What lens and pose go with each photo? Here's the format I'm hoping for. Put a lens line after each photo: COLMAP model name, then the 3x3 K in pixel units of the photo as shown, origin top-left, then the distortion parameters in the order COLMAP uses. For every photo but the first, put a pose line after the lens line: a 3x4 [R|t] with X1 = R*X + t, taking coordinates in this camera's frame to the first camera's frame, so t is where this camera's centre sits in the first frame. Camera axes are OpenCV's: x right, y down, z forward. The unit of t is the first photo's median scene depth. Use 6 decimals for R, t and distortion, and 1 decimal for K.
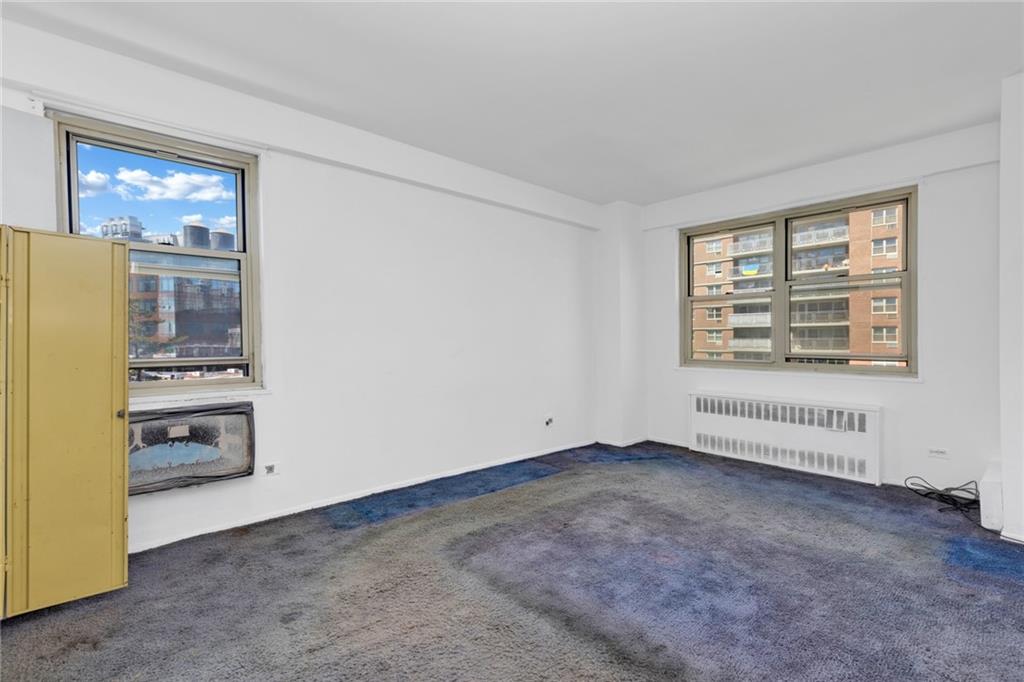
lens RADIAL K [[467.3, 0, 520.9], [0, 467.3, 342.2], [0, 0, 1]] dist [0.001042, -0.001561]
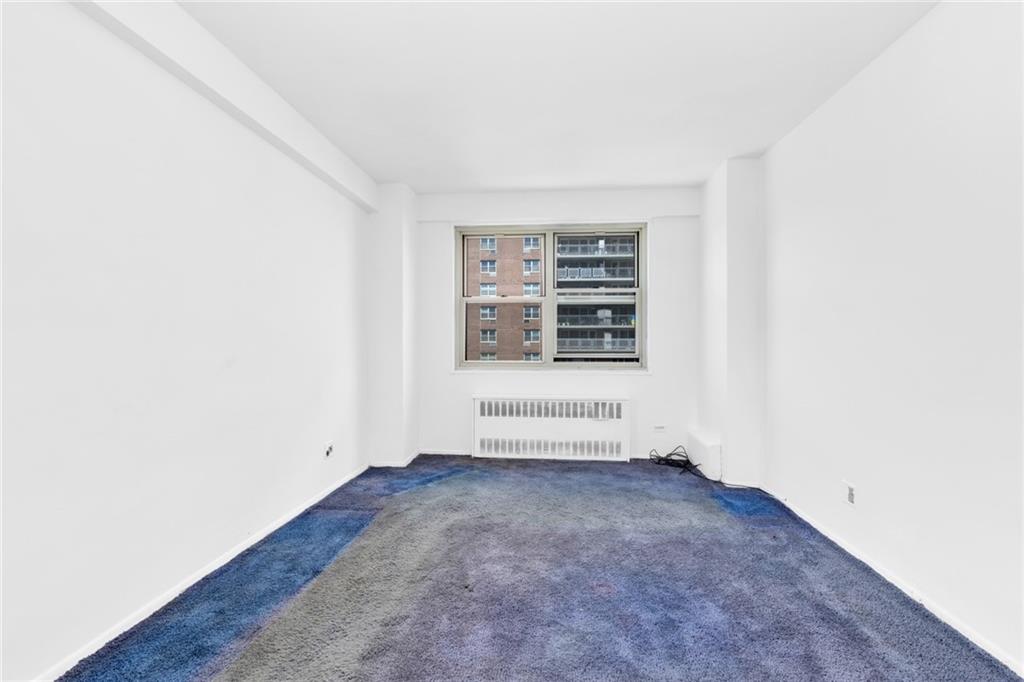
lens RADIAL K [[467.3, 0, 528.3], [0, 467.3, 321.0], [0, 0, 1]] dist [0.001042, -0.001561]
pose [[0.740176, 0.029084, 0.671784, -0.259721], [0.002644, 0.998931, -0.046160, -0.003931], [-0.672408, 0.035943, 0.739308, 0.264638]]
